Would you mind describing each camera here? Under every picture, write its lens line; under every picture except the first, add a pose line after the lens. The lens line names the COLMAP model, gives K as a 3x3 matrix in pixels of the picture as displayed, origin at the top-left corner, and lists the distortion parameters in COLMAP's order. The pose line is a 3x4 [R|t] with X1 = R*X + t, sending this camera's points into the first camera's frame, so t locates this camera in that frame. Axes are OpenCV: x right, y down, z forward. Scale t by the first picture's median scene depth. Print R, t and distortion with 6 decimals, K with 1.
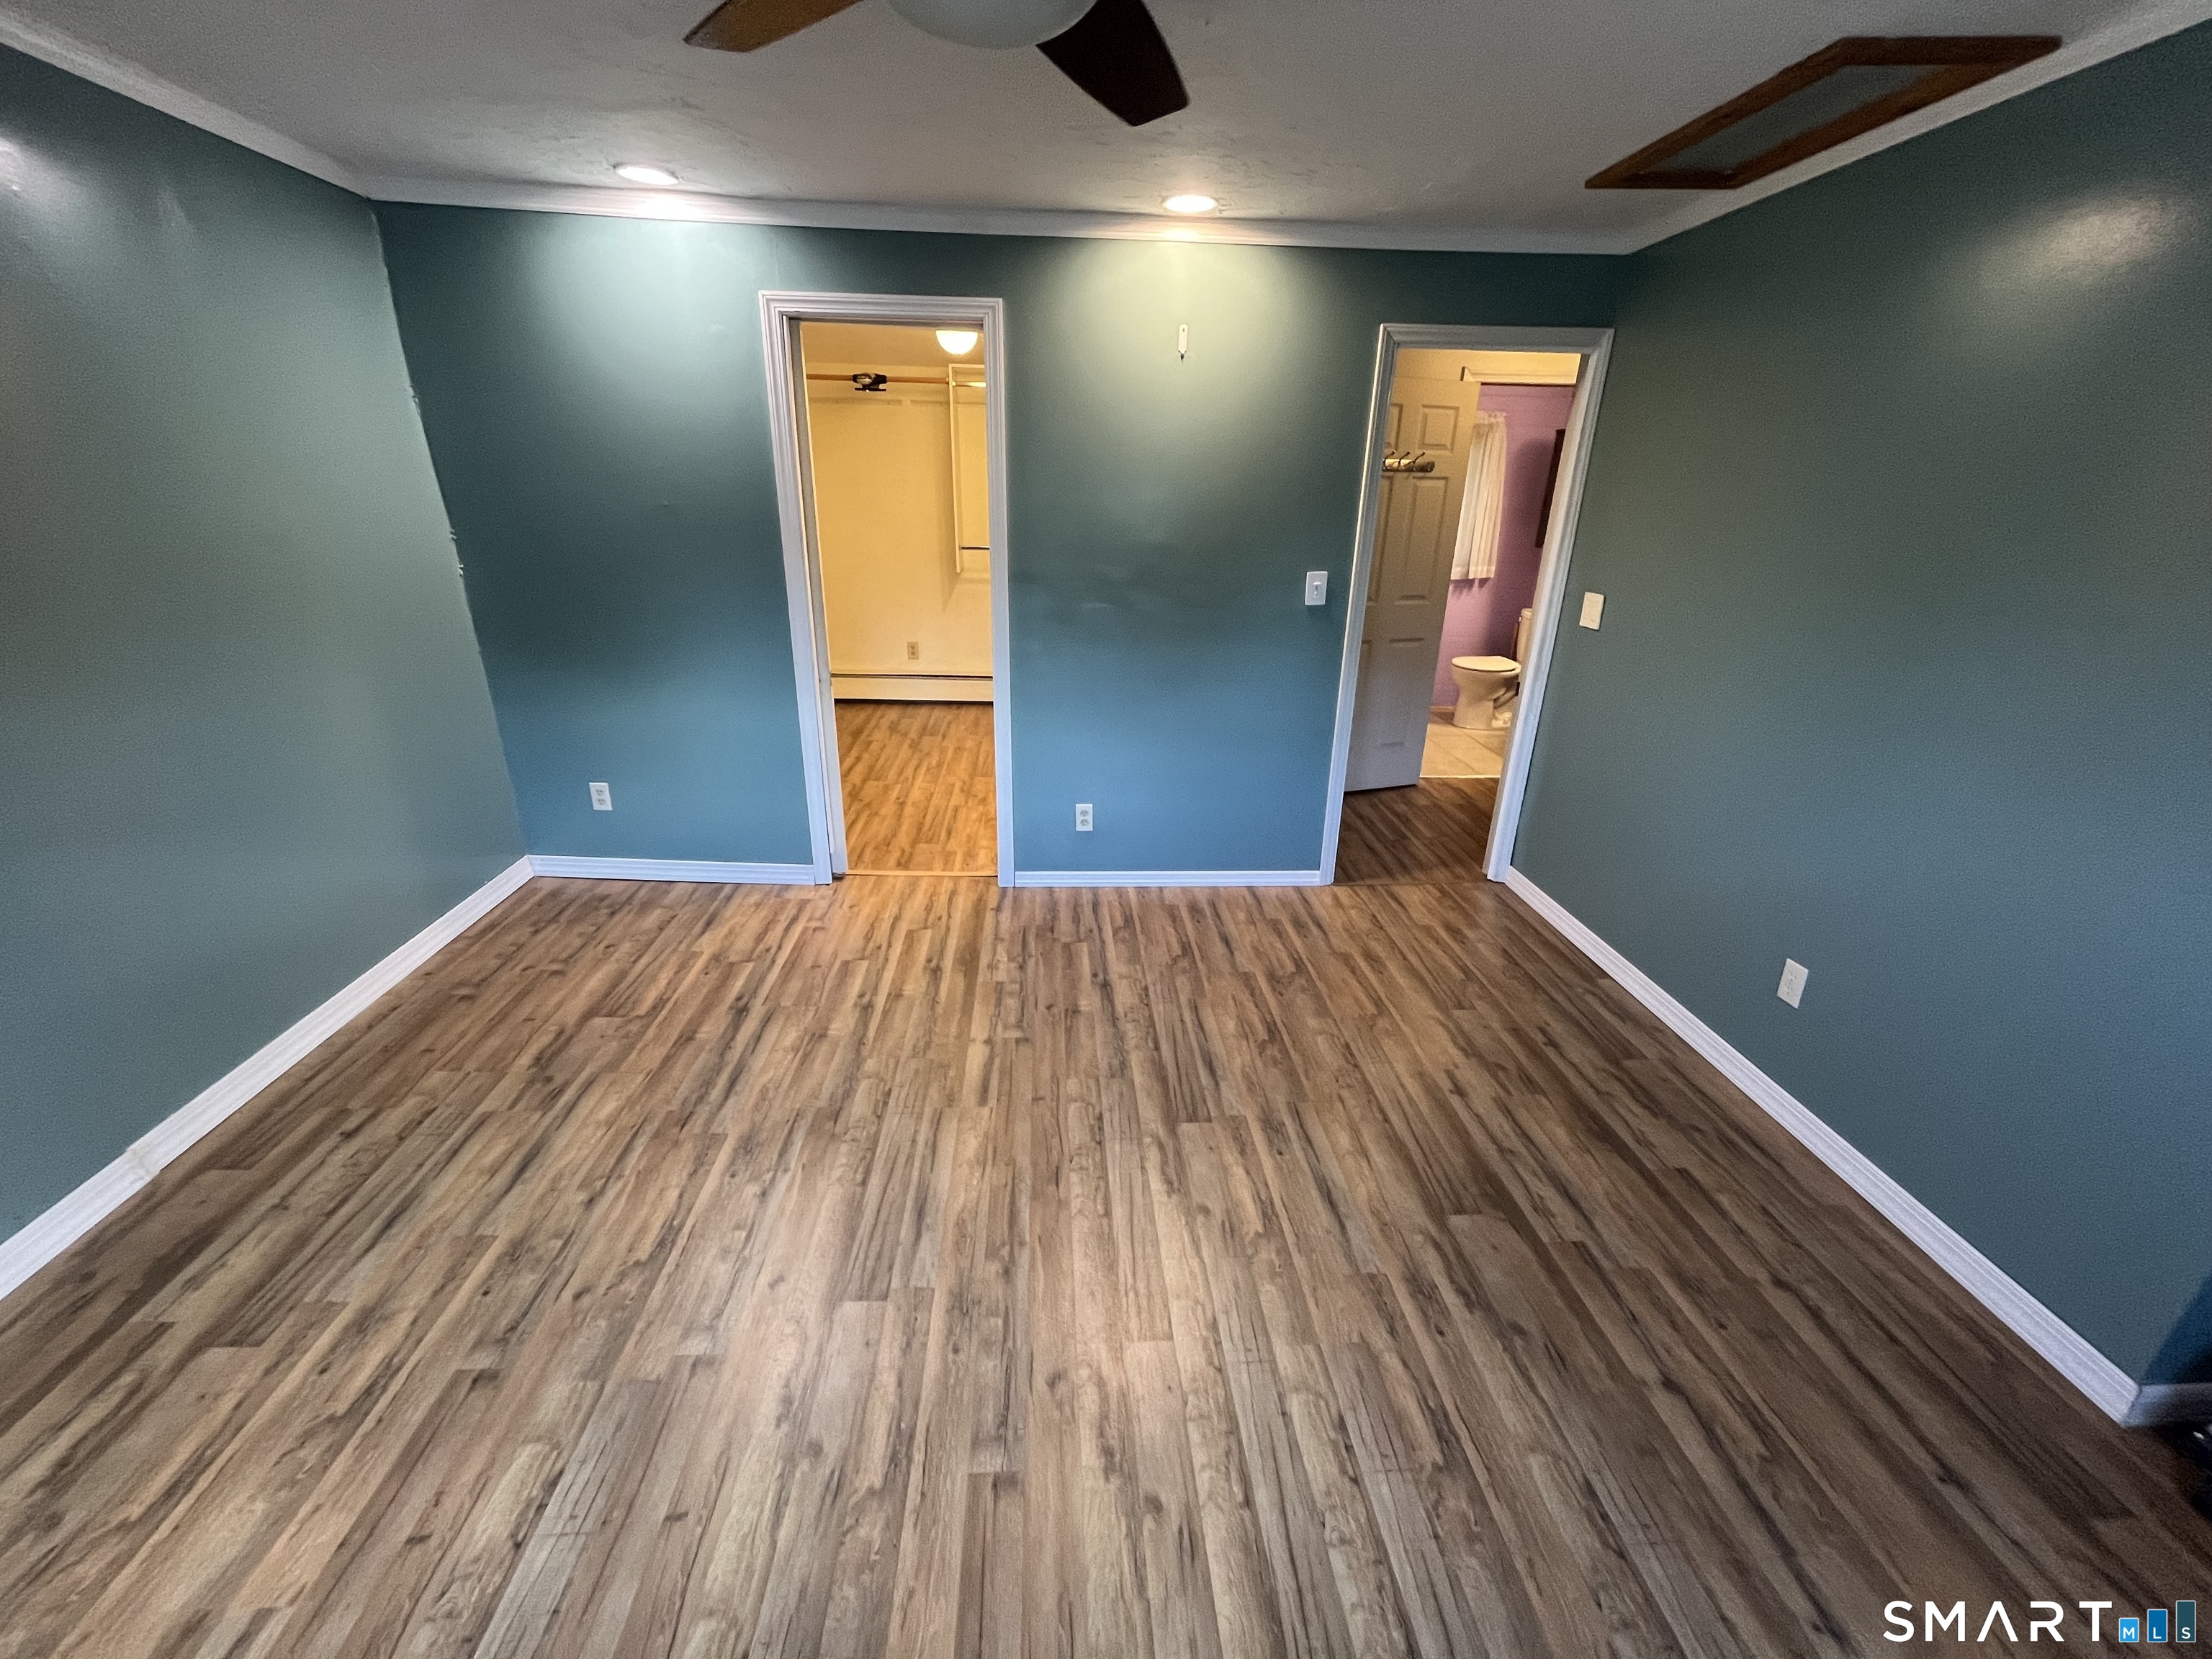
lens RADIAL K [[897.1, 0, 1098.5], [0, 897.1, 835.4], [0, 0, 1]] dist [0.001340, 0.000408]
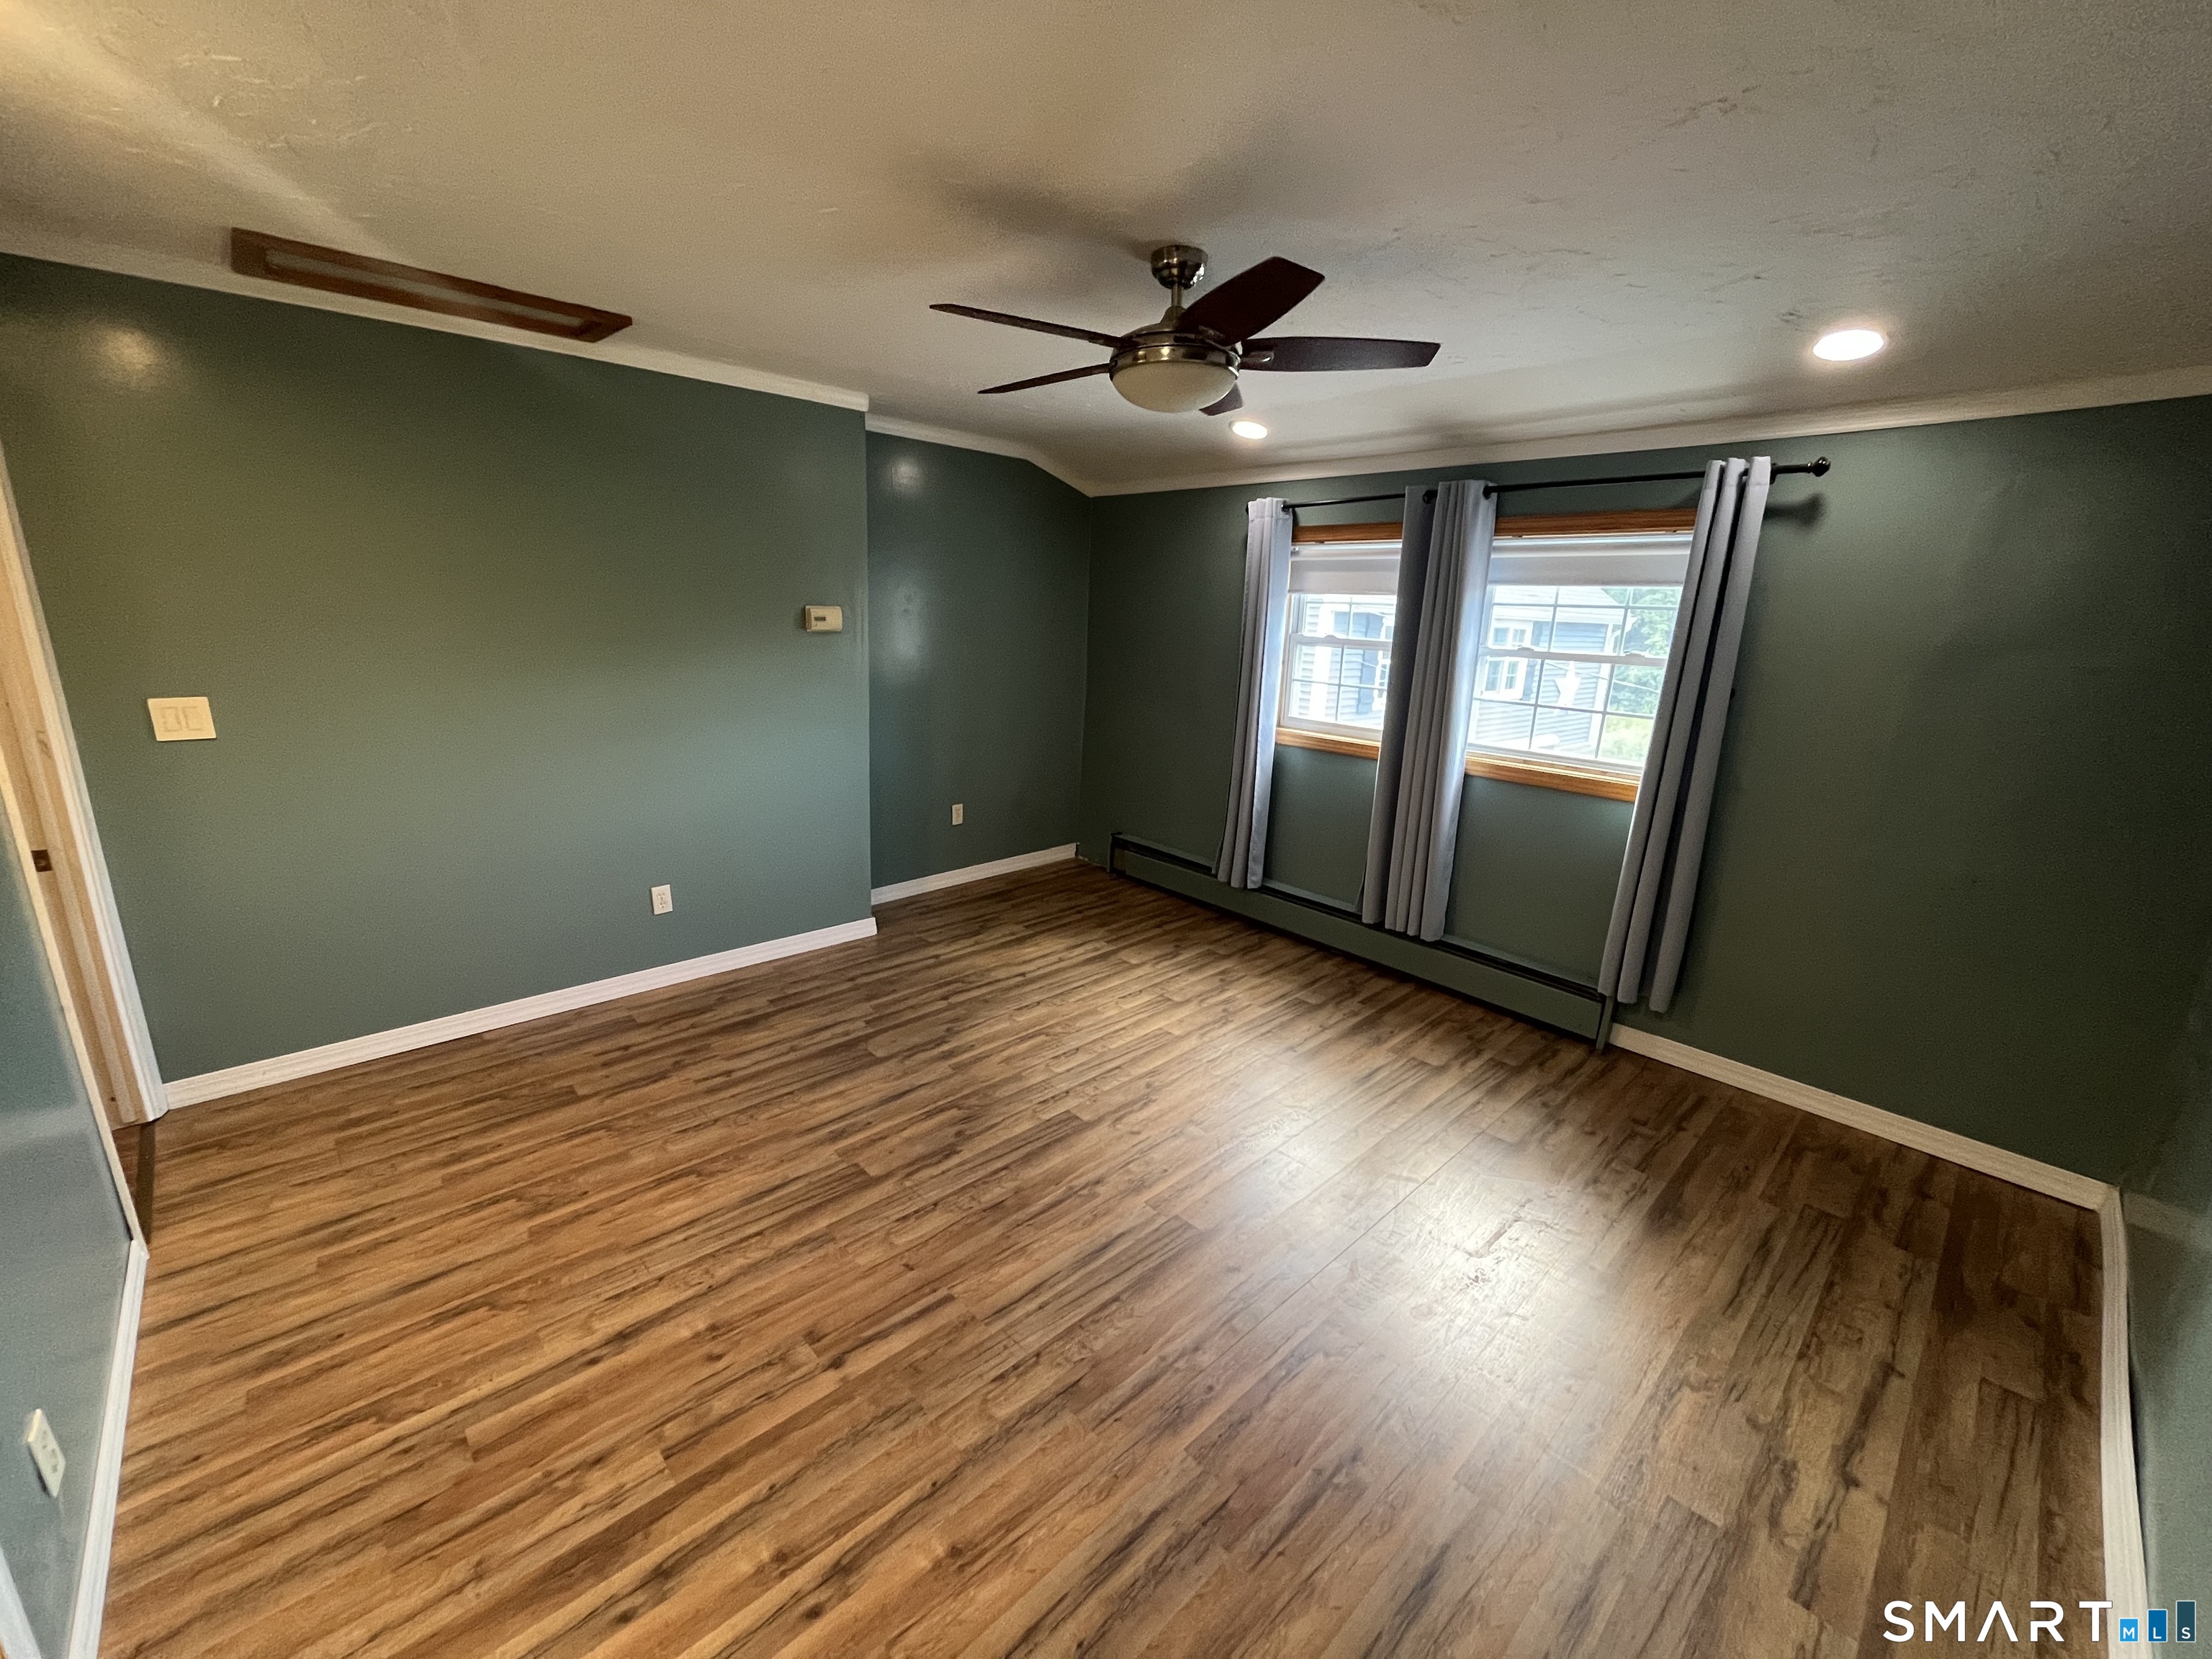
lens RADIAL K [[897.1, 0, 1101.3], [0, 897.1, 831.7], [0, 0, 1]] dist [0.001340, 0.000408]
pose [[-0.642022, -0.233191, 0.730363, -0.670072], [0.235941, 0.846299, 0.477609, -0.411759], [-0.729479, 0.478958, -0.488323, 0.979474]]
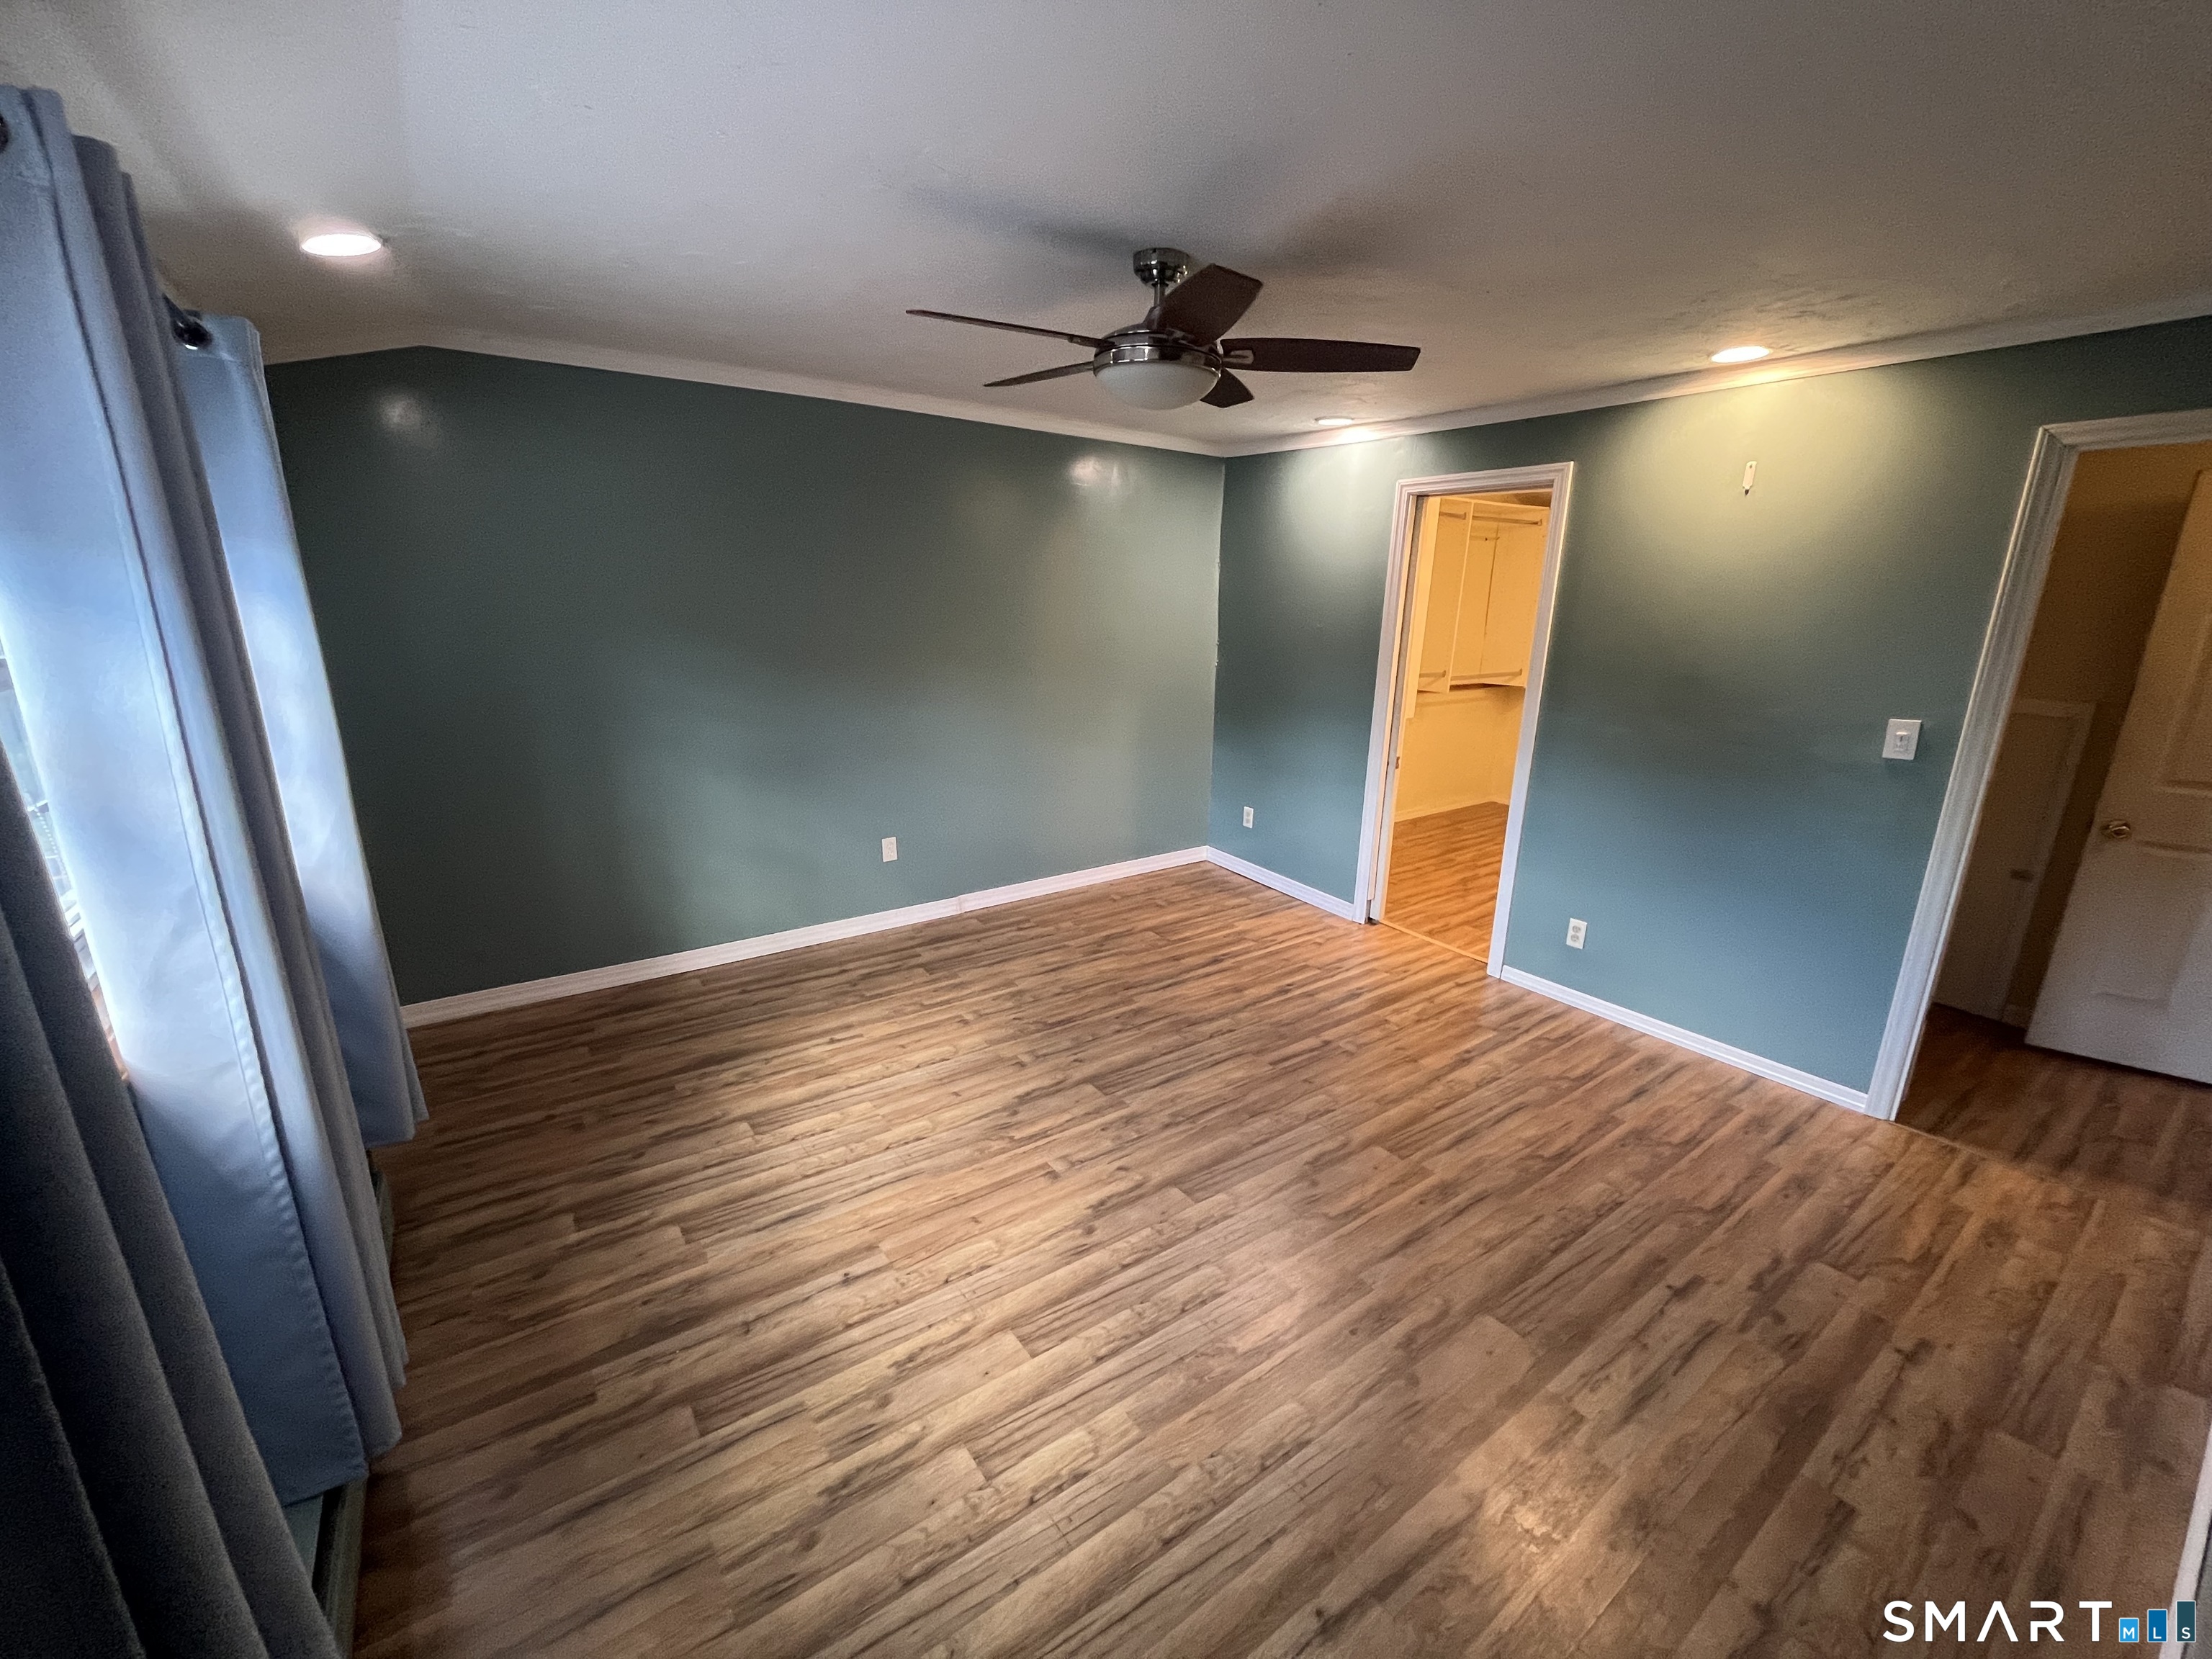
lens RADIAL K [[897.1, 0, 1097.5], [0, 897.1, 837.7], [0, 0, 1]] dist [0.001340, 0.000408]
pose [[0.536523, 0.211516, -0.816948, 0.655337], [-0.318588, 0.947209, 0.036012, 0.017651], [0.781438, 0.240948, 0.575585, -0.032931]]
